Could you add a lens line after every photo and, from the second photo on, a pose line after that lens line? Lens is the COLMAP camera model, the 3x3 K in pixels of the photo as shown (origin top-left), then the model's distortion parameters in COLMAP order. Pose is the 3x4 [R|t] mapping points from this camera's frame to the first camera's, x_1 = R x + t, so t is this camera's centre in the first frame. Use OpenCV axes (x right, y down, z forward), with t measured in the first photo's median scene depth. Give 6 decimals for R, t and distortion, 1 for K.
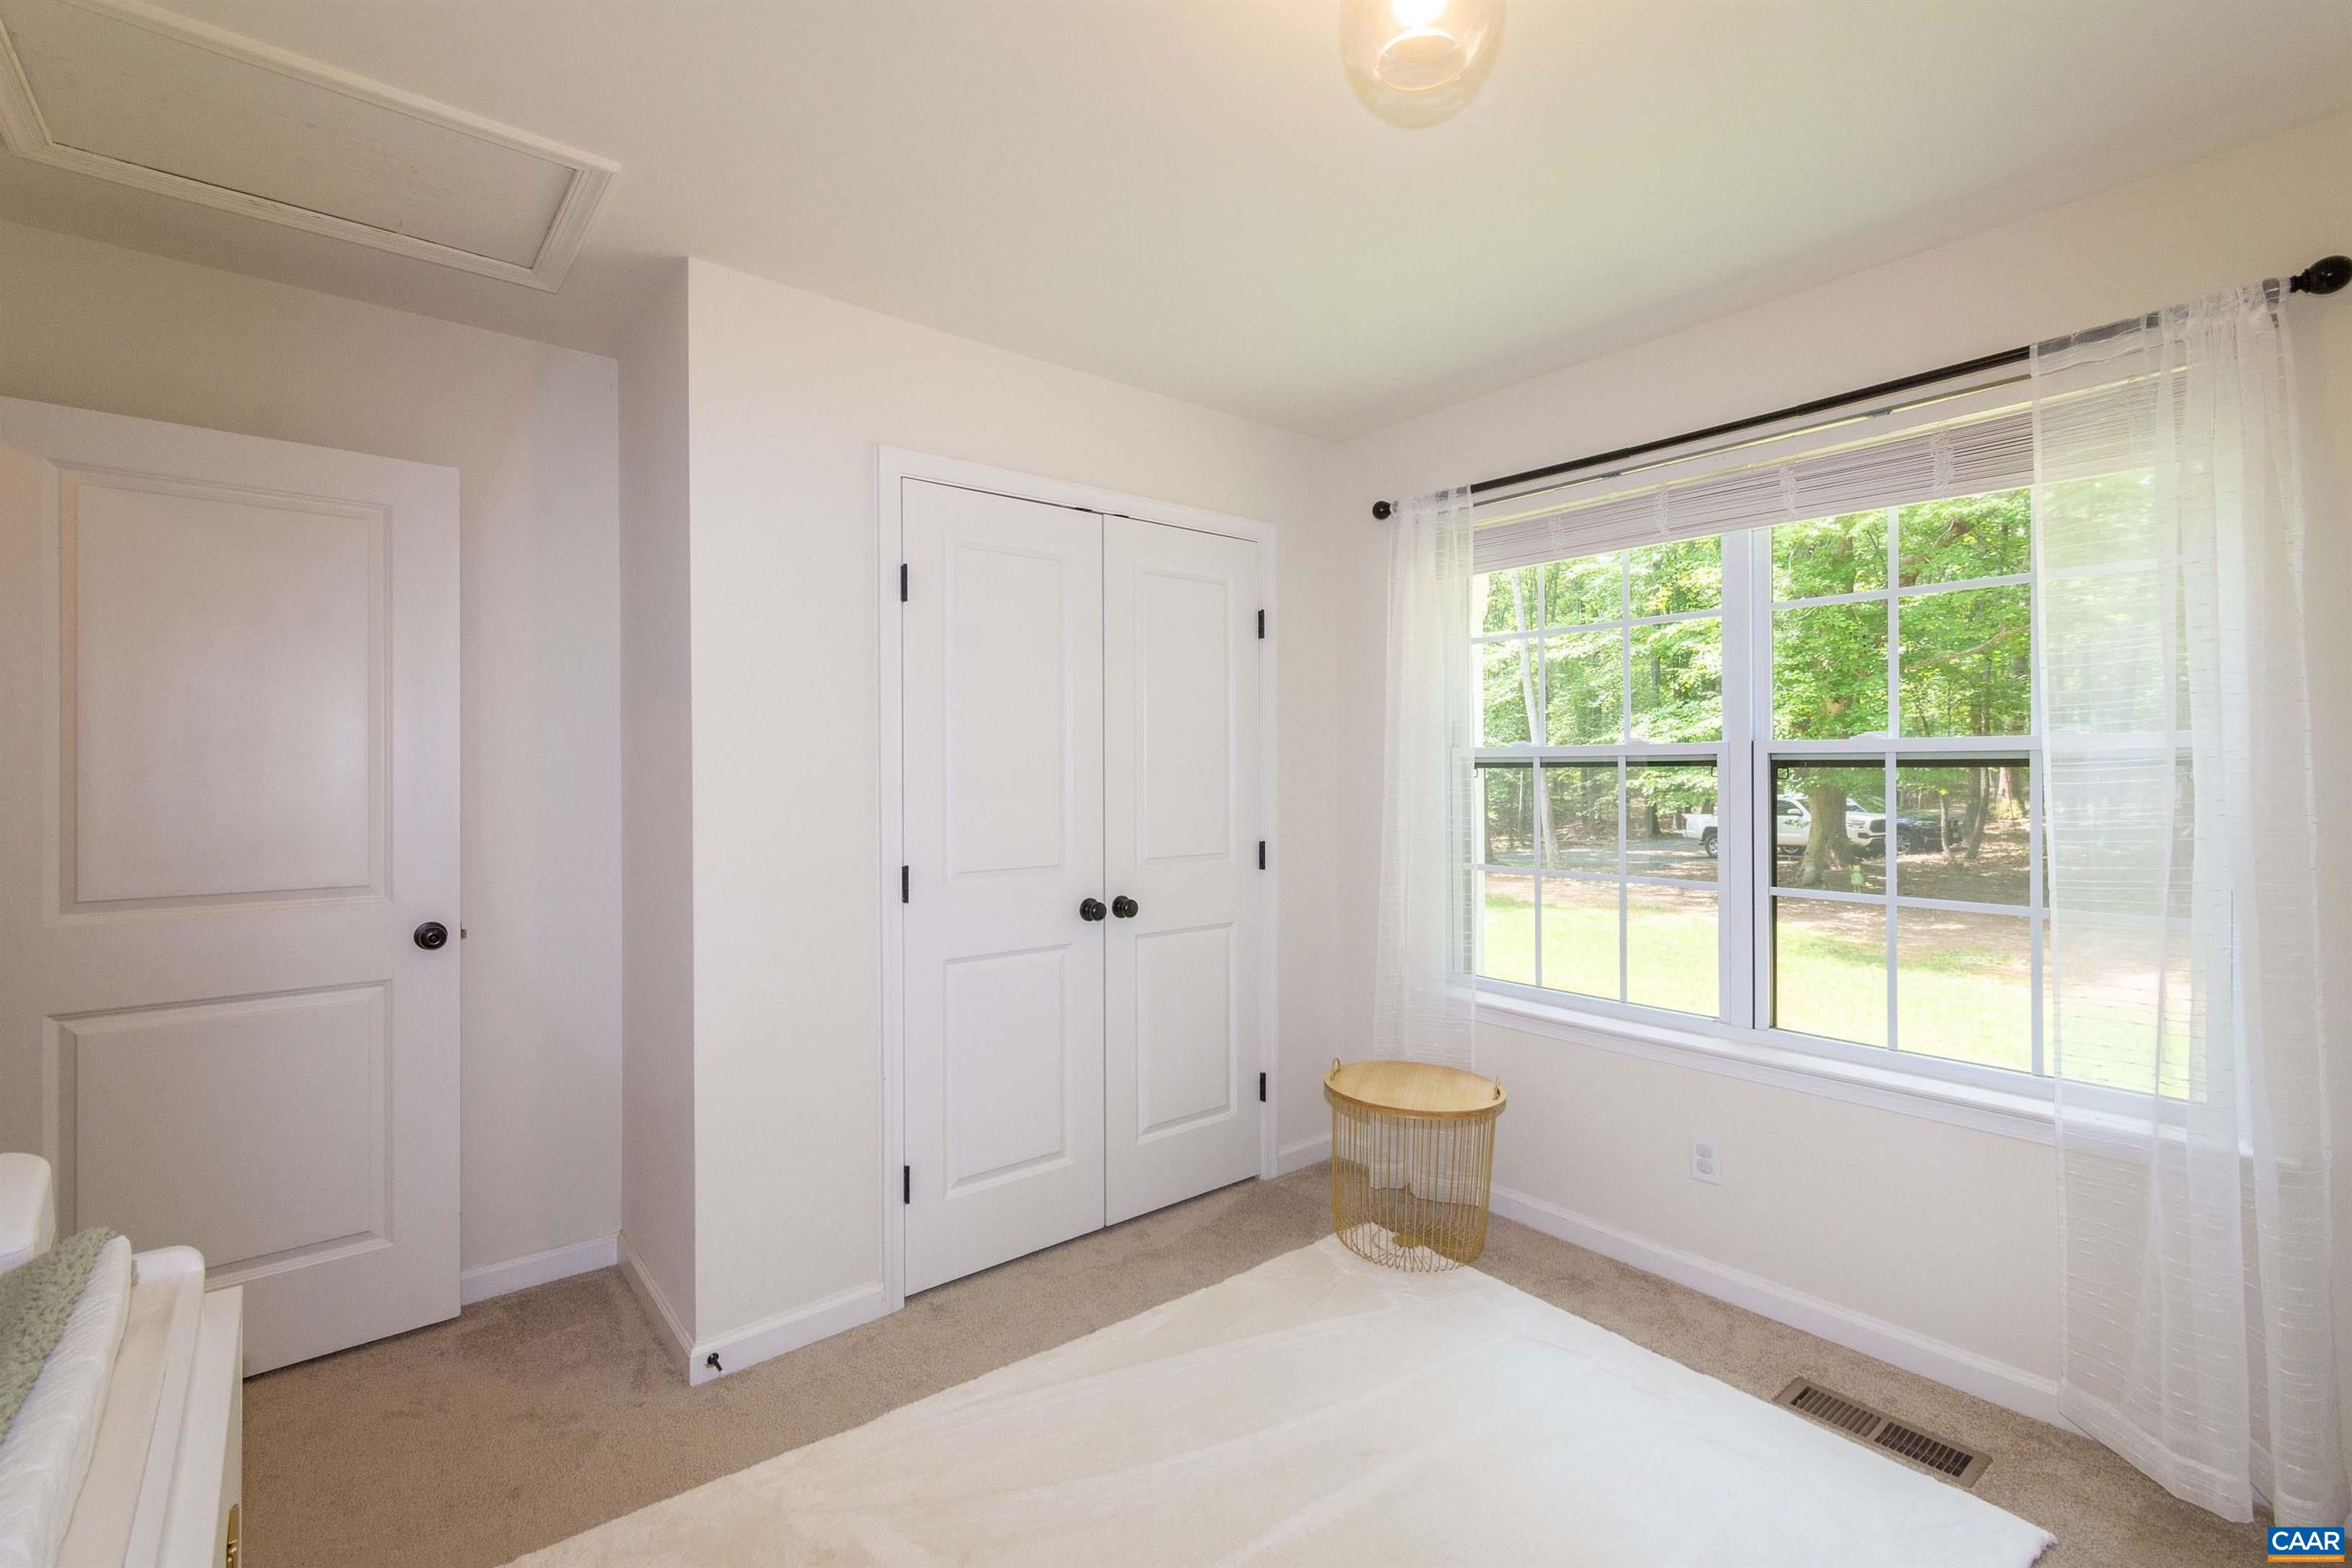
lens RADIAL K [[1038.0, 0, 1177.9], [0, 1038.0, 774.0], [0, 0, 1]] dist [0.004844, -0.001890]
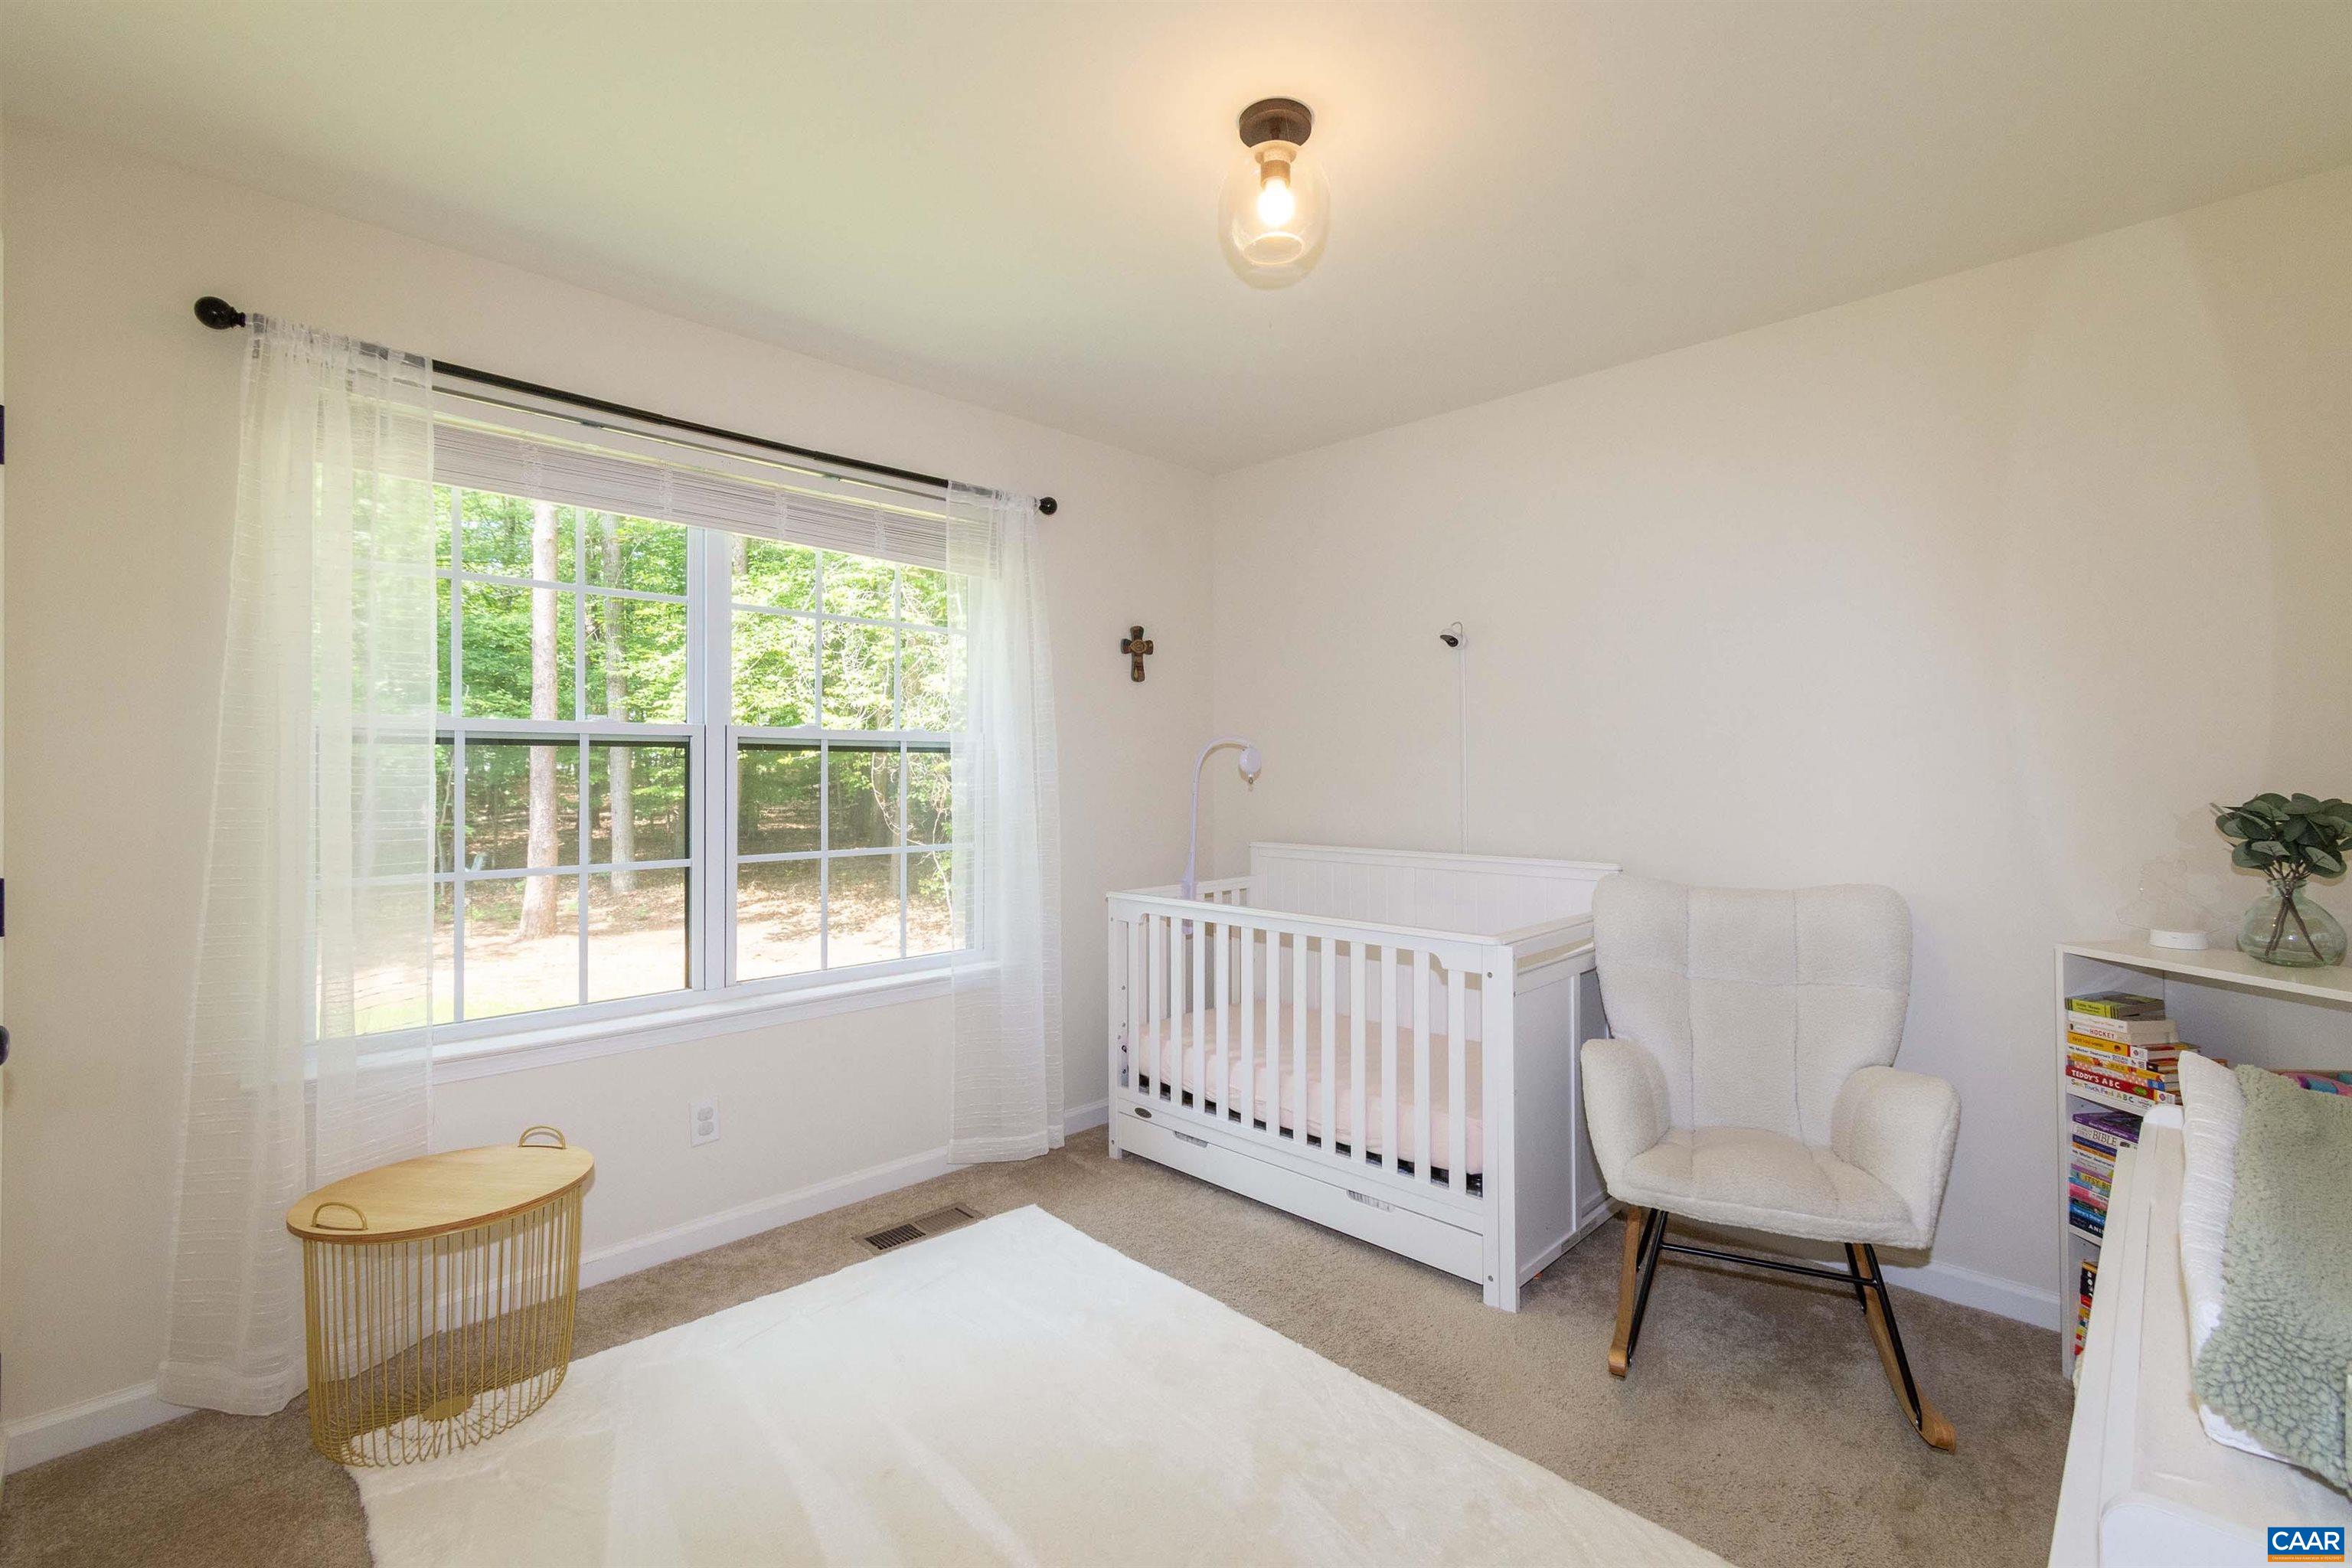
lens RADIAL K [[1038.0, 0, 1181.9], [0, 1038.0, 763.6], [0, 0, 1]] dist [0.004844, -0.001890]
pose [[-0.095298, -0.003506, 0.995443, -0.577606], [-0.011509, 0.999931, 0.002420, 0.000120], [-0.995382, -0.011226, -0.095332, 0.617505]]
